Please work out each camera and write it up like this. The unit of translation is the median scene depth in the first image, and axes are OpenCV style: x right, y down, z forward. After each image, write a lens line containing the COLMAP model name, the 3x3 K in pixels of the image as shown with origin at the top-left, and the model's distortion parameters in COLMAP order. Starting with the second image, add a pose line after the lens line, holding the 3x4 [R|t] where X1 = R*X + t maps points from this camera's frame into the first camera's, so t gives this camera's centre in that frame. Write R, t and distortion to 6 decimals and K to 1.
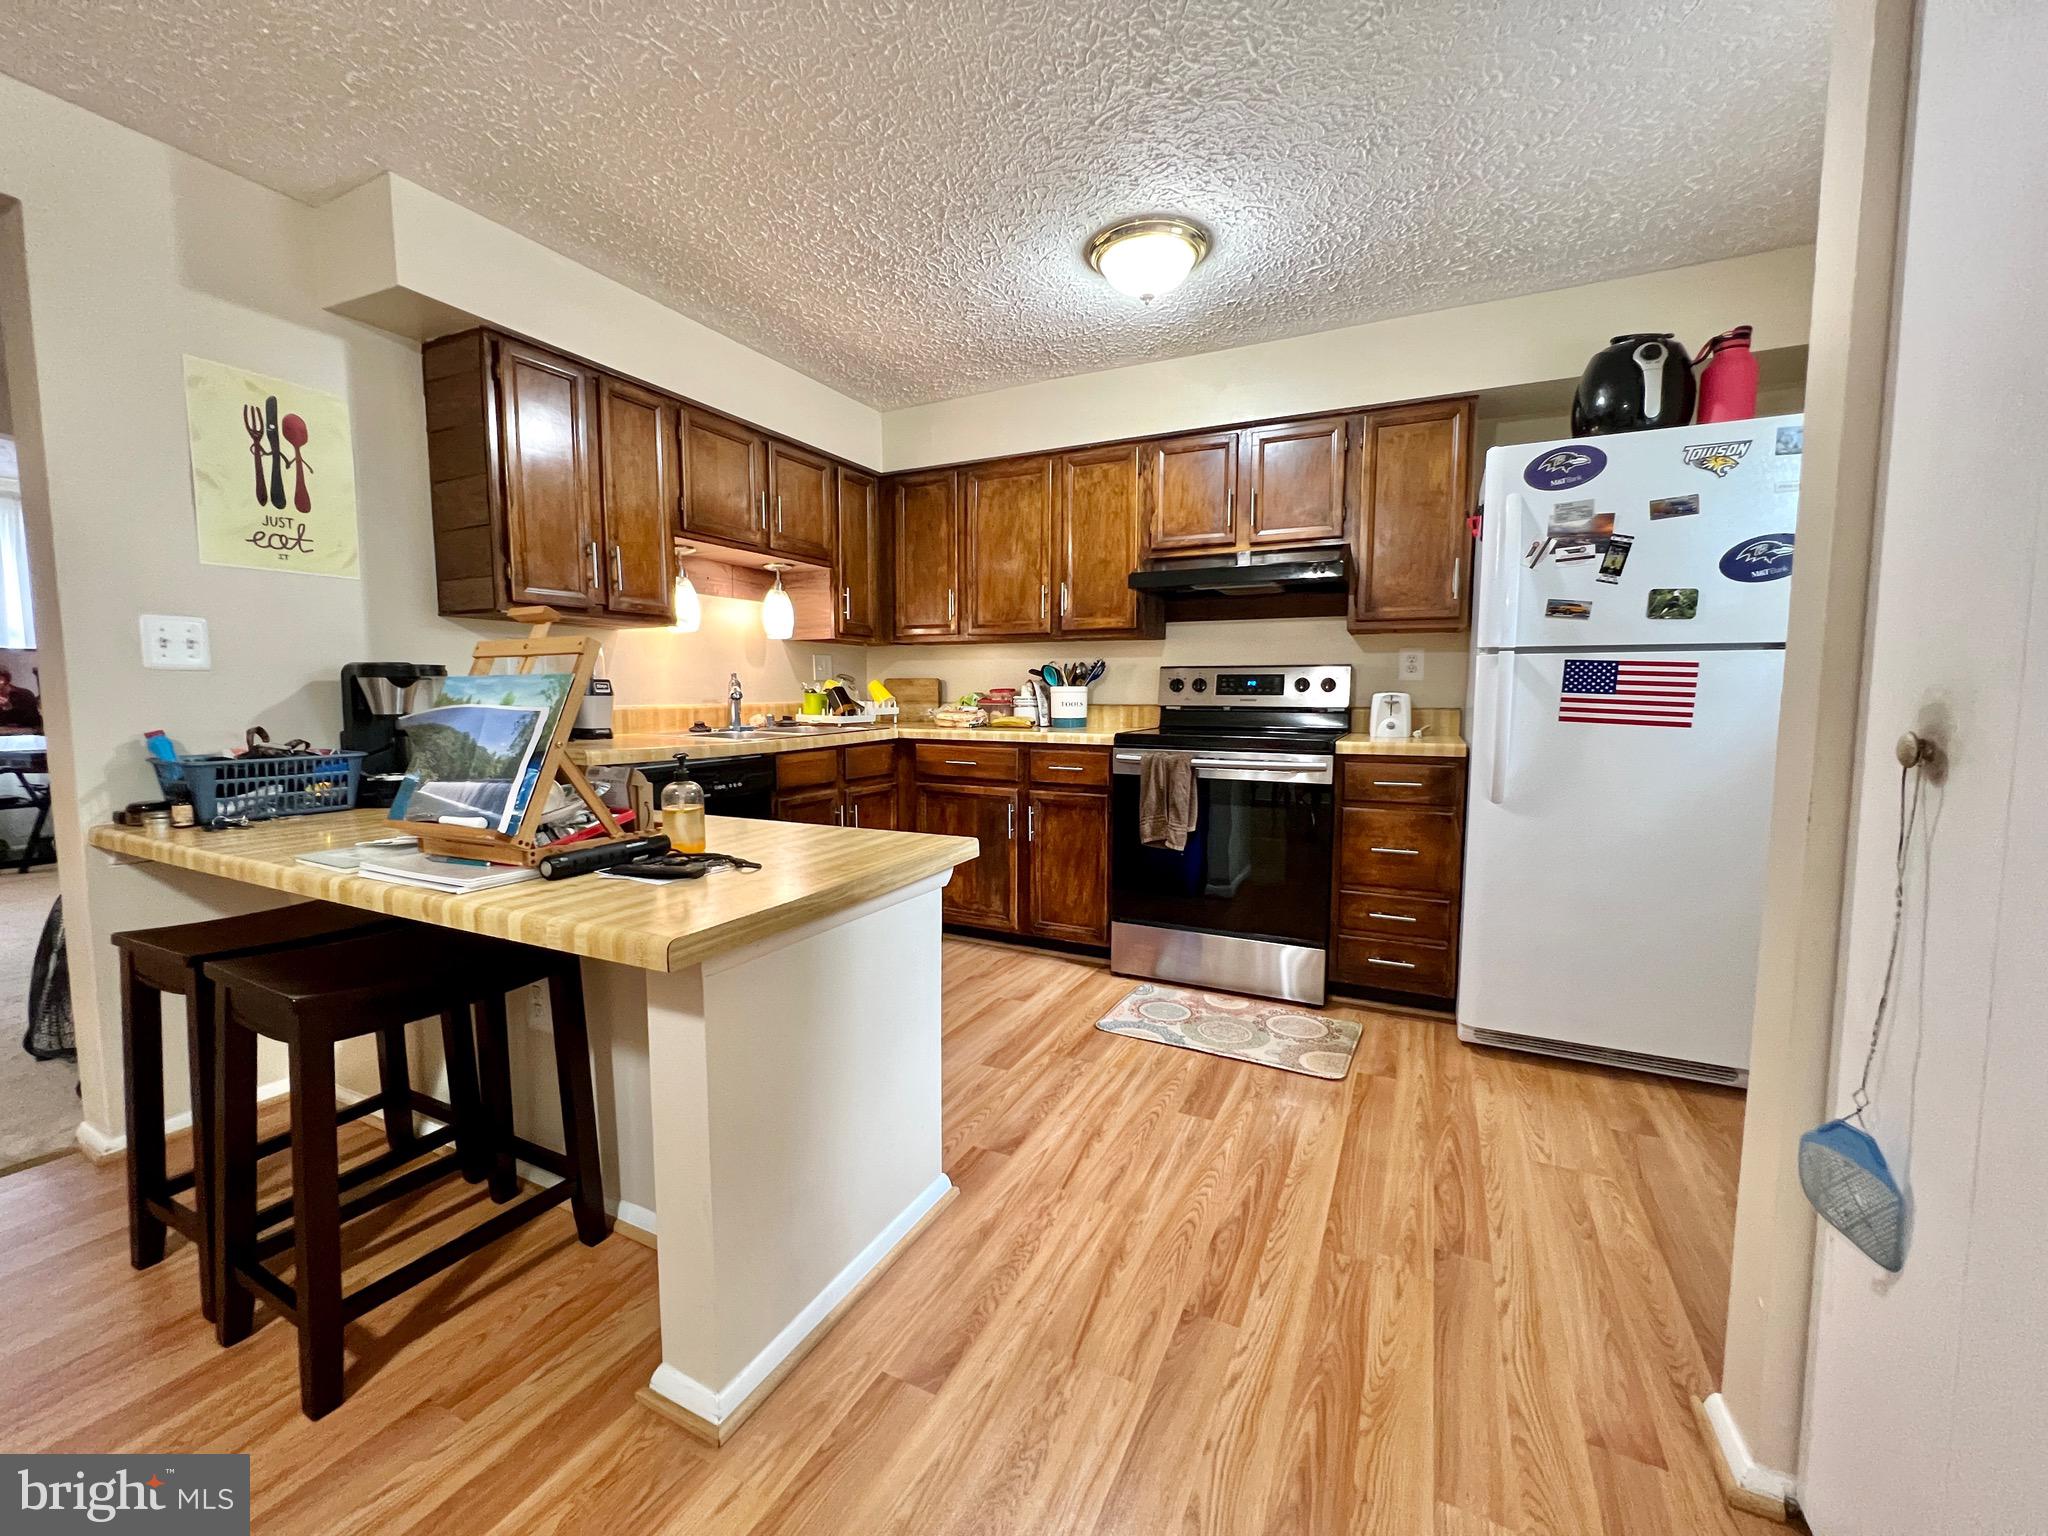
lens RADIAL K [[819.7, 0, 1017.2], [0, 819.7, 761.7], [0, 0, 1]] dist [-0.002201, 0.000269]
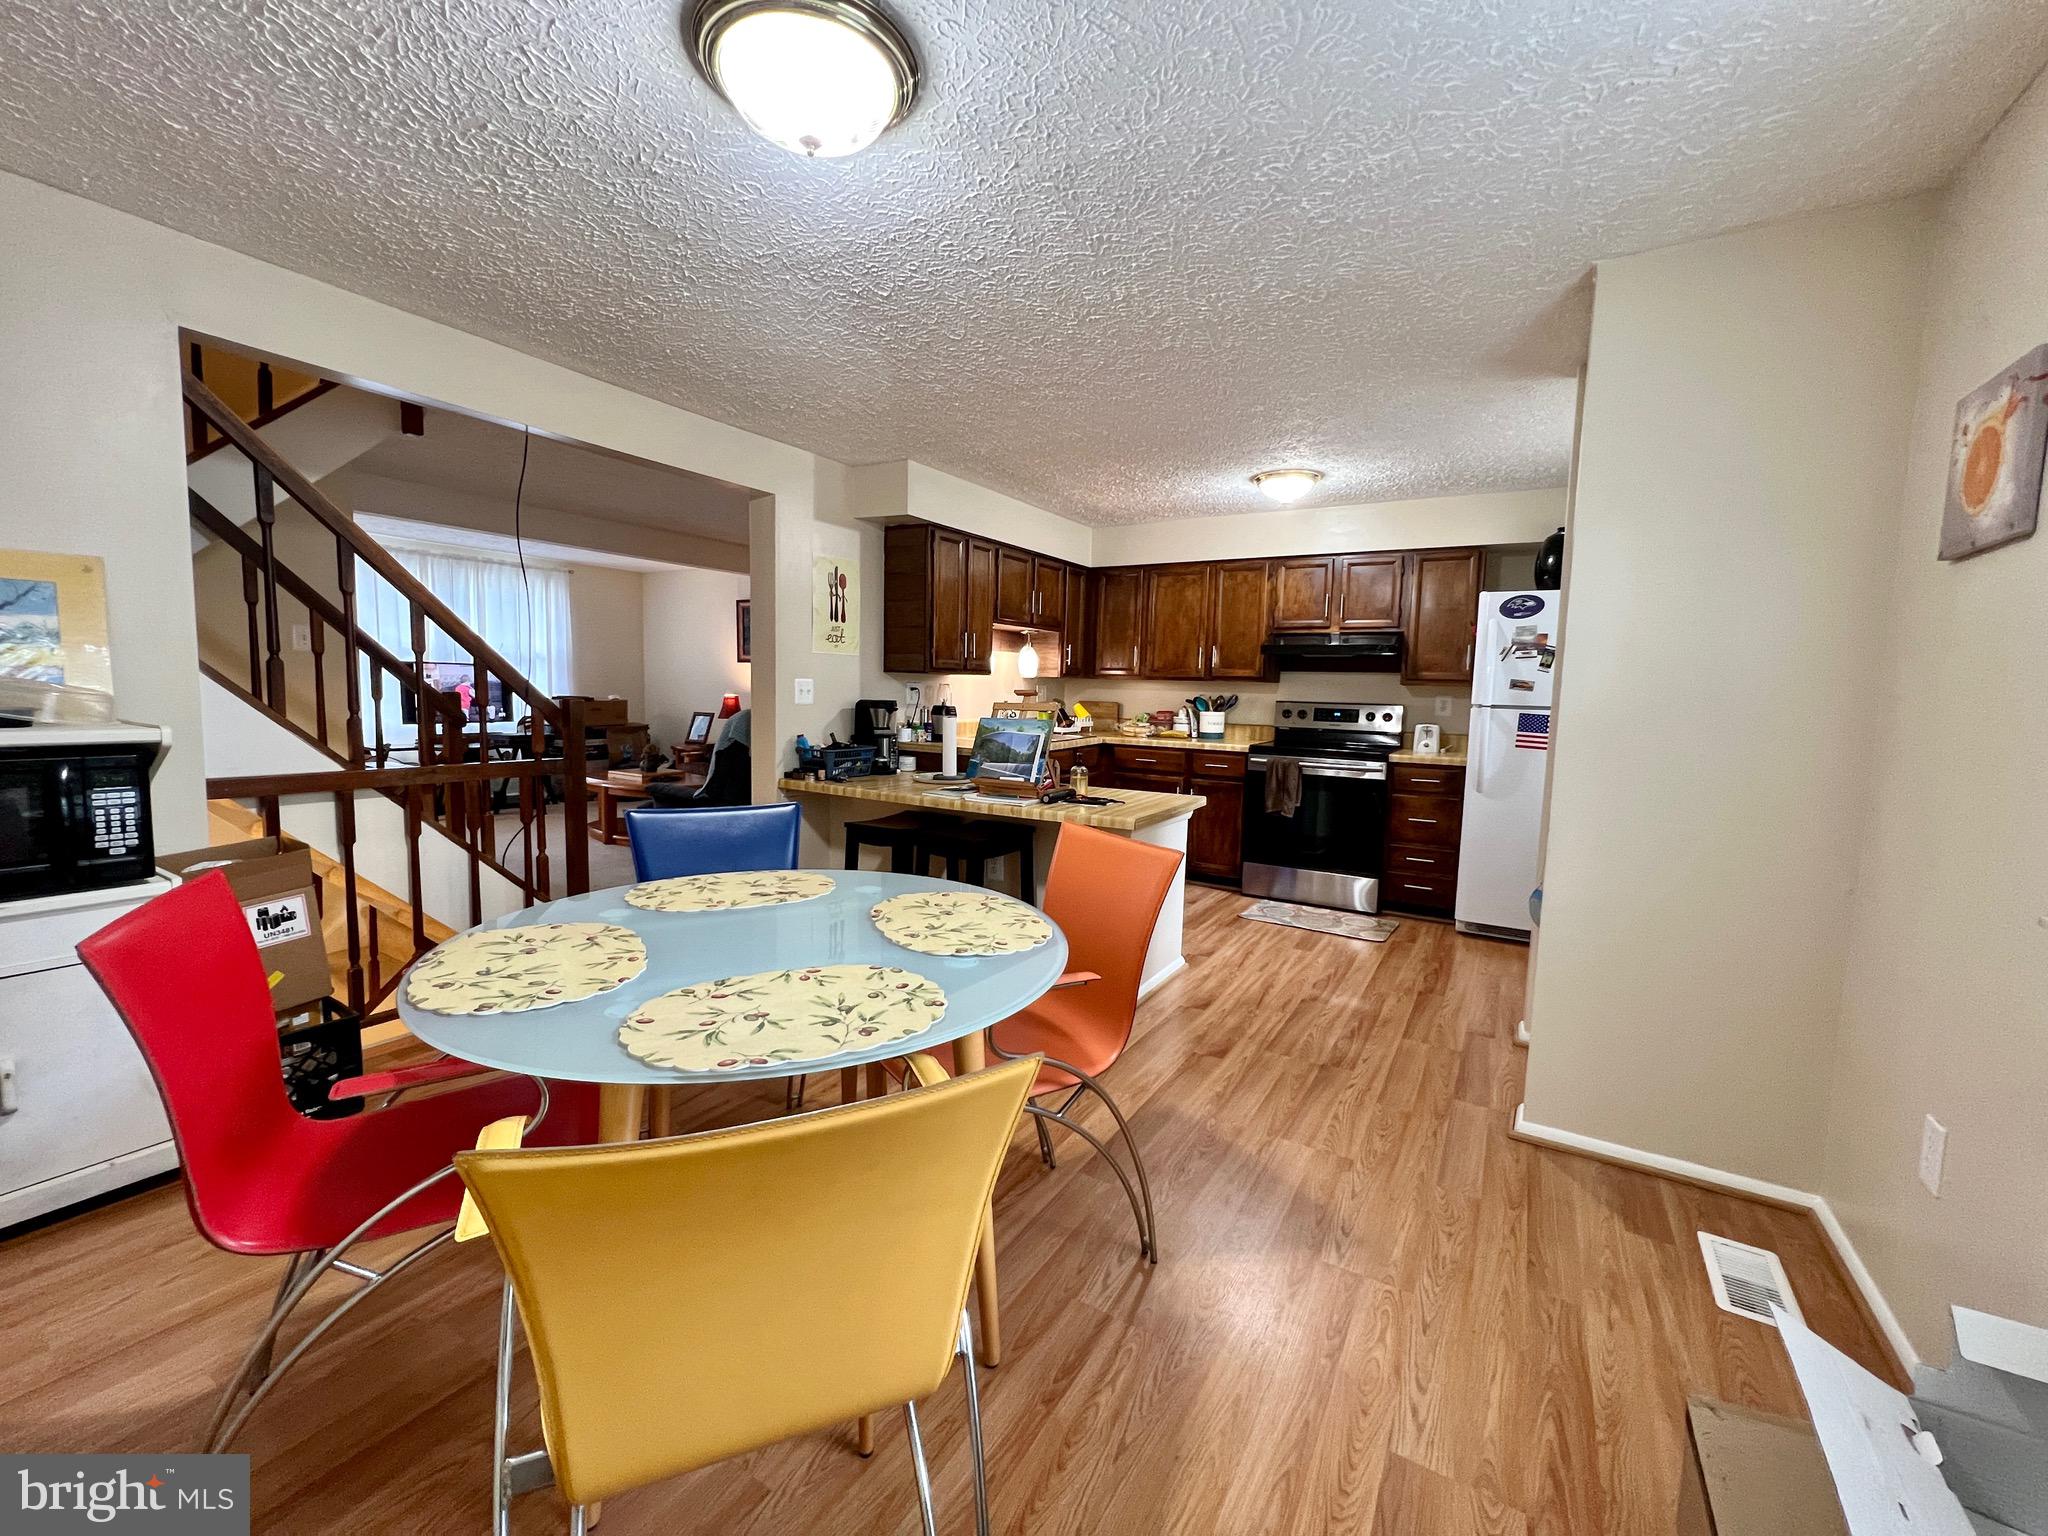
lens RADIAL K [[819.7, 0, 1017.2], [0, 819.7, 761.7], [0, 0, 1]] dist [-0.002201, 0.000269]
pose [[0.995983, 0.029776, -0.084441, -0.210607], [-0.029386, 0.999551, 0.005852, 0.002618], [0.084577, -0.003347, 0.996411, -0.683618]]
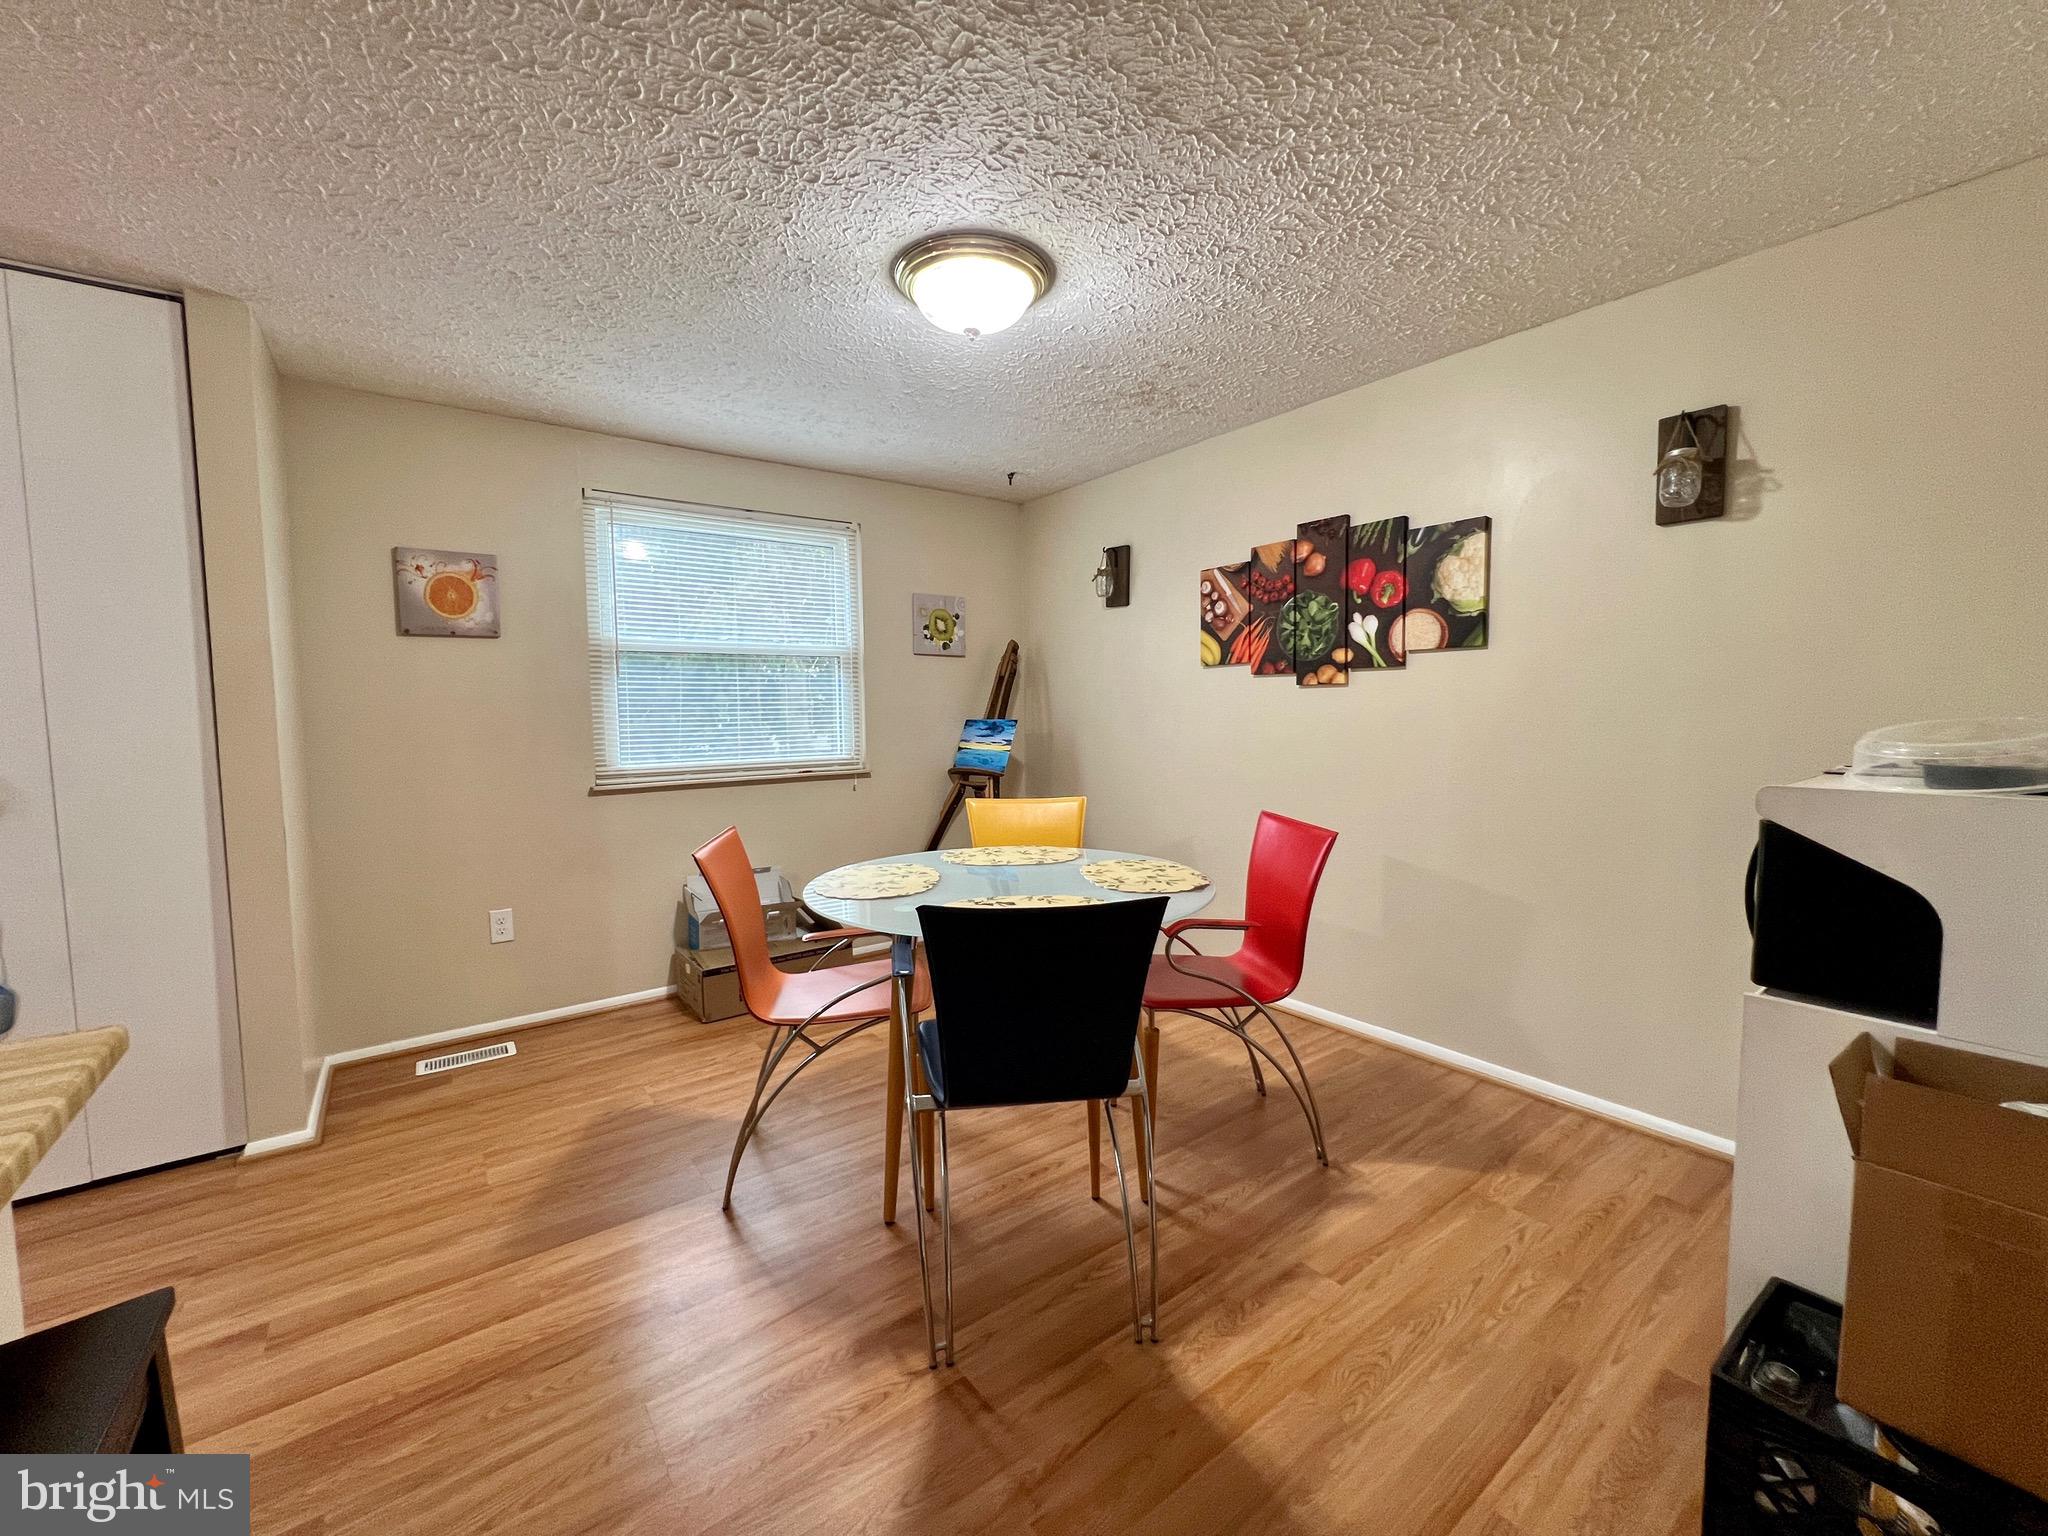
lens RADIAL K [[819.7, 0, 1017.2], [0, 819.7, 761.7], [0, 0, 1]] dist [-0.002201, 0.000269]
pose [[-0.894167, -0.021793, 0.447204, -0.760476], [0.045884, 0.989096, 0.139943, -0.099259], [-0.445377, 0.145652, -0.883417, 0.495131]]
